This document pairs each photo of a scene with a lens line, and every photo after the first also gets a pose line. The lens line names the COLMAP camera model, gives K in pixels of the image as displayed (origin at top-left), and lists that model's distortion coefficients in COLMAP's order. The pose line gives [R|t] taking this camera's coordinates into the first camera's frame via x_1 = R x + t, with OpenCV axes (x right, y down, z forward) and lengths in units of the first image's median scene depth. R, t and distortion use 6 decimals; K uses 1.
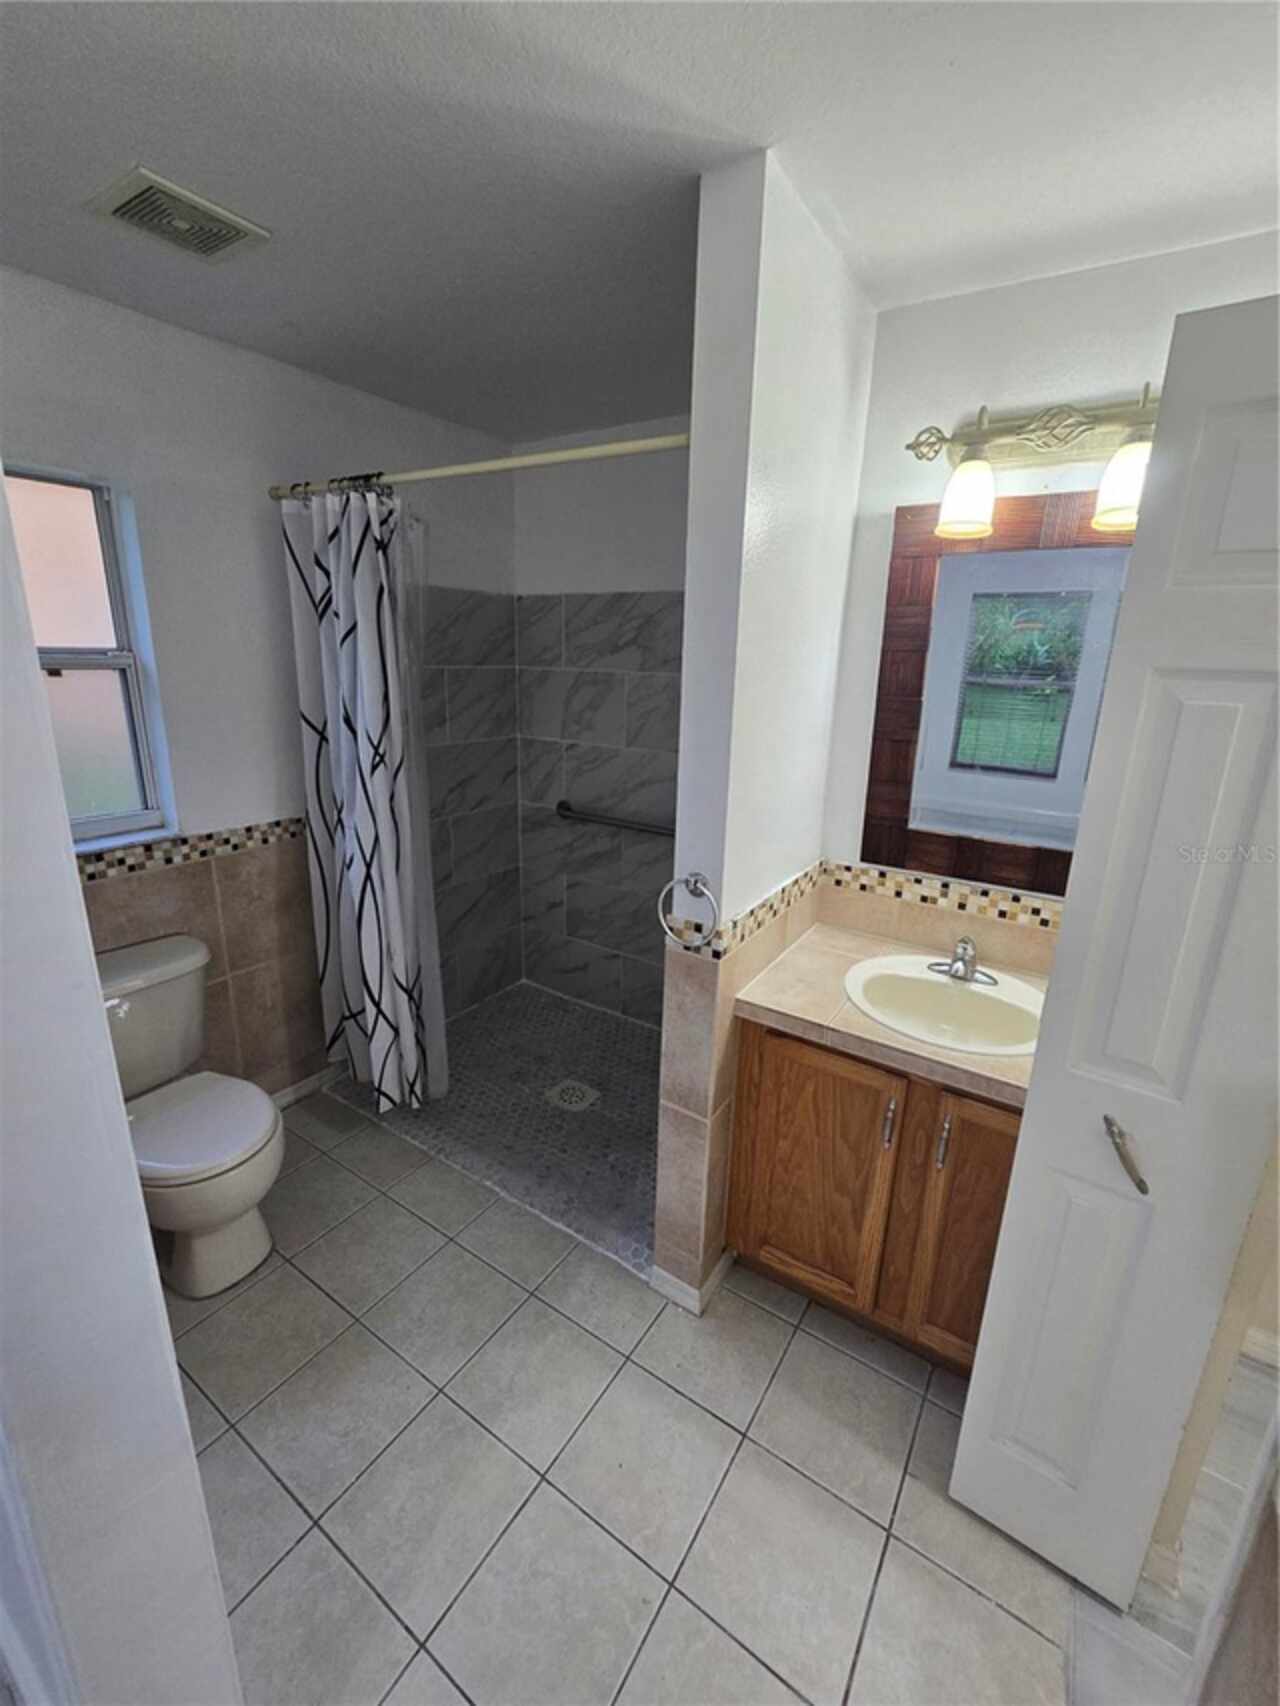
lens RADIAL K [[700.4, 0, 641.0], [0, 700.4, 843.7], [0, 0, 1]] dist [-0.002490, 0.001273]
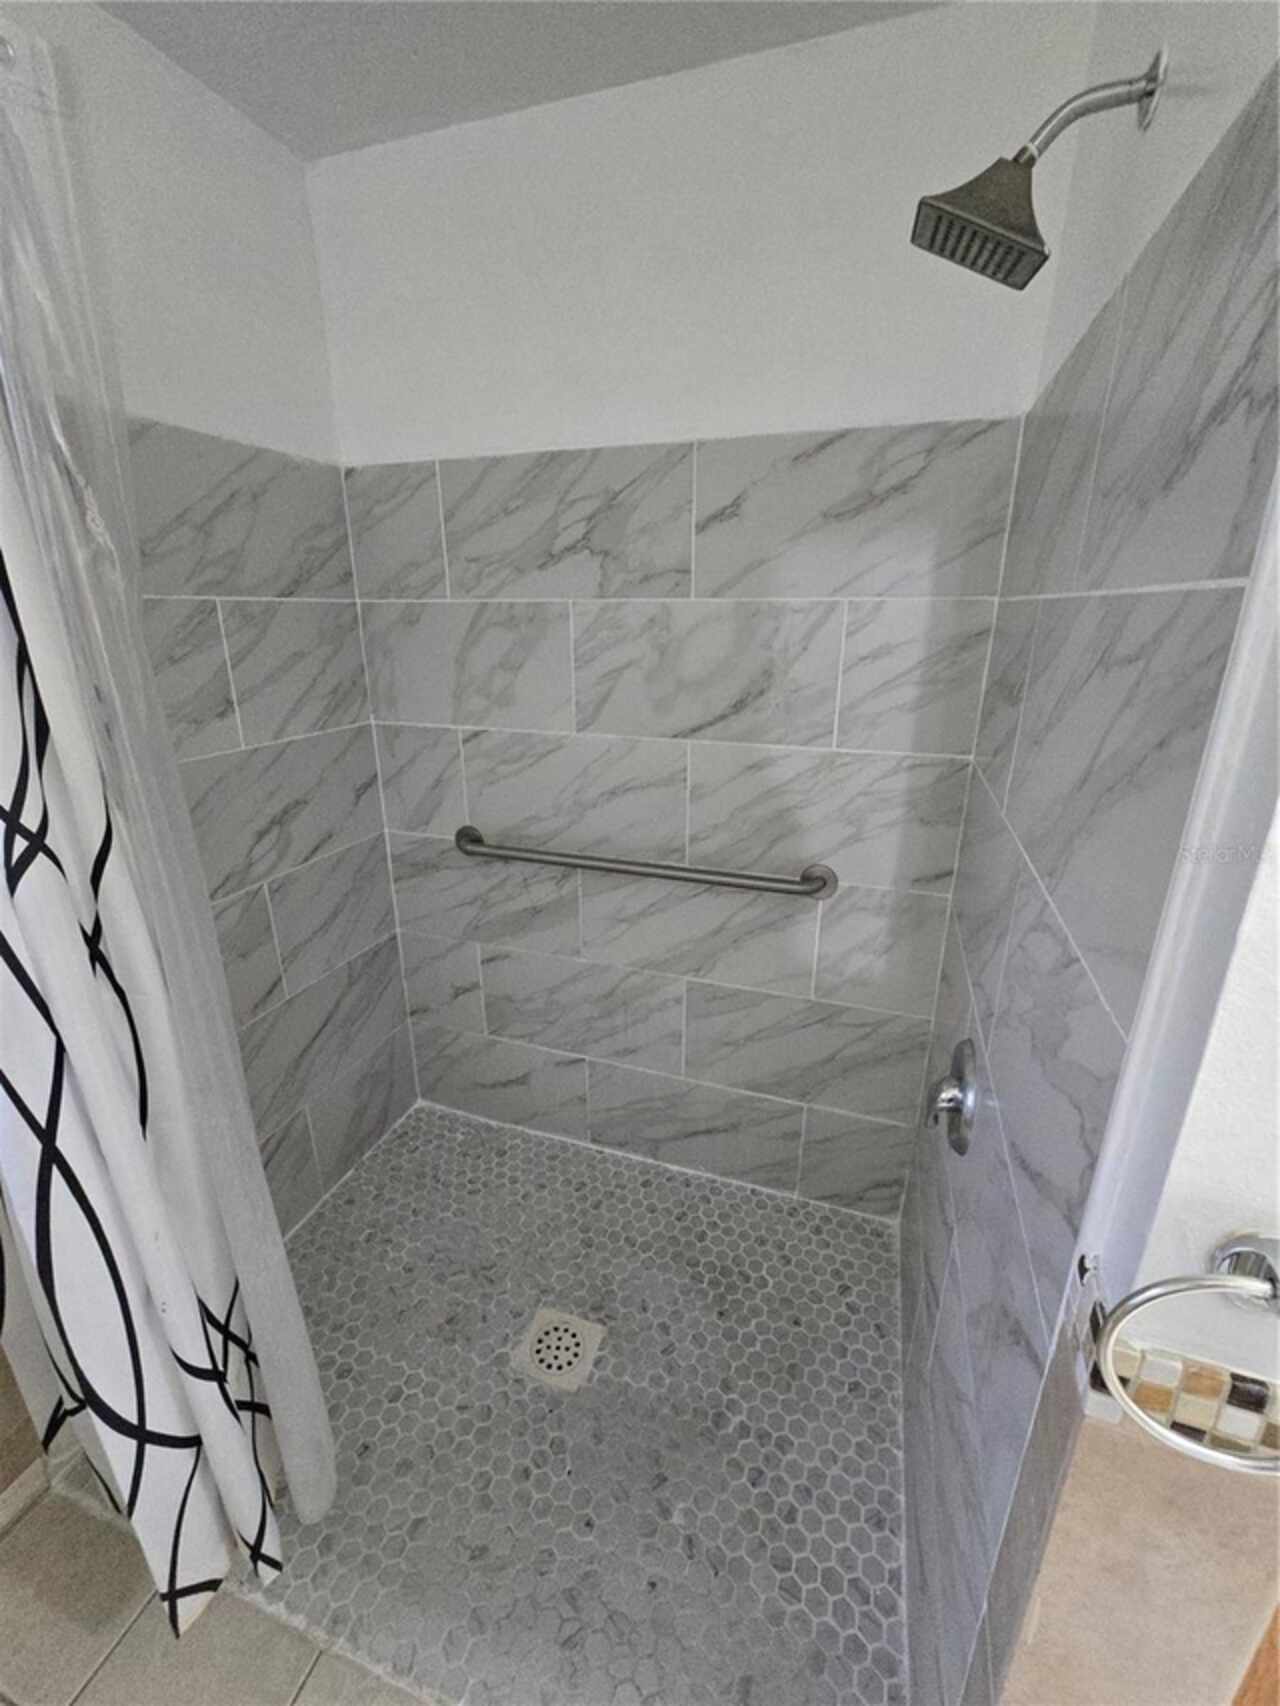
lens RADIAL K [[700.4, 0, 641.7], [0, 700.4, 845.0], [0, 0, 1]] dist [-0.002490, 0.001273]
pose [[0.968548, -0.103456, 0.226300, -0.144570], [0.088936, 0.993324, 0.073470, -0.107599], [-0.232391, -0.051033, 0.971283, 0.538796]]
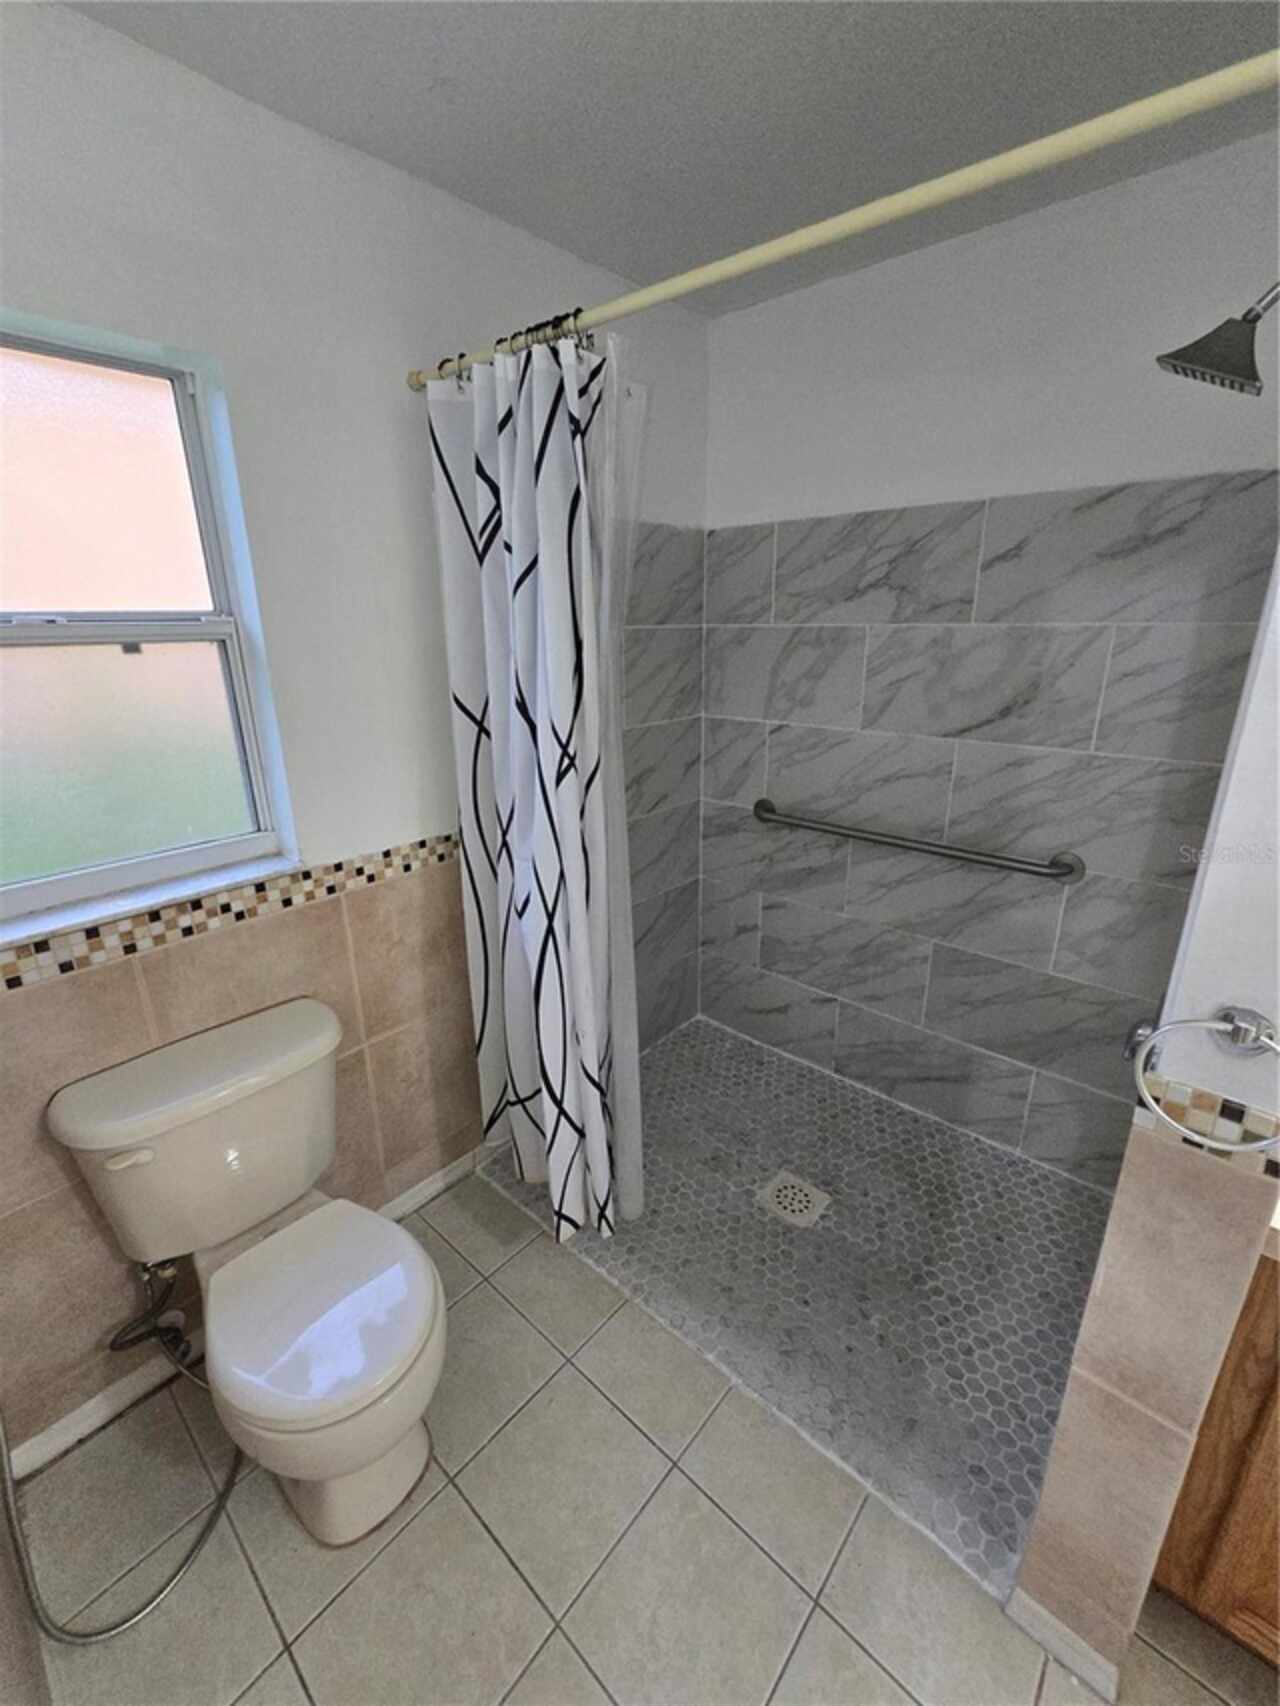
lens RADIAL K [[700.4, 0, 641.6], [0, 700.4, 843.8], [0, 0, 1]] dist [-0.002490, 0.001273]
pose [[0.989441, 0.007624, -0.144736, -0.185760], [-0.001137, 0.998993, 0.044851, -0.065794], [0.144932, -0.044212, 0.988453, 0.305704]]
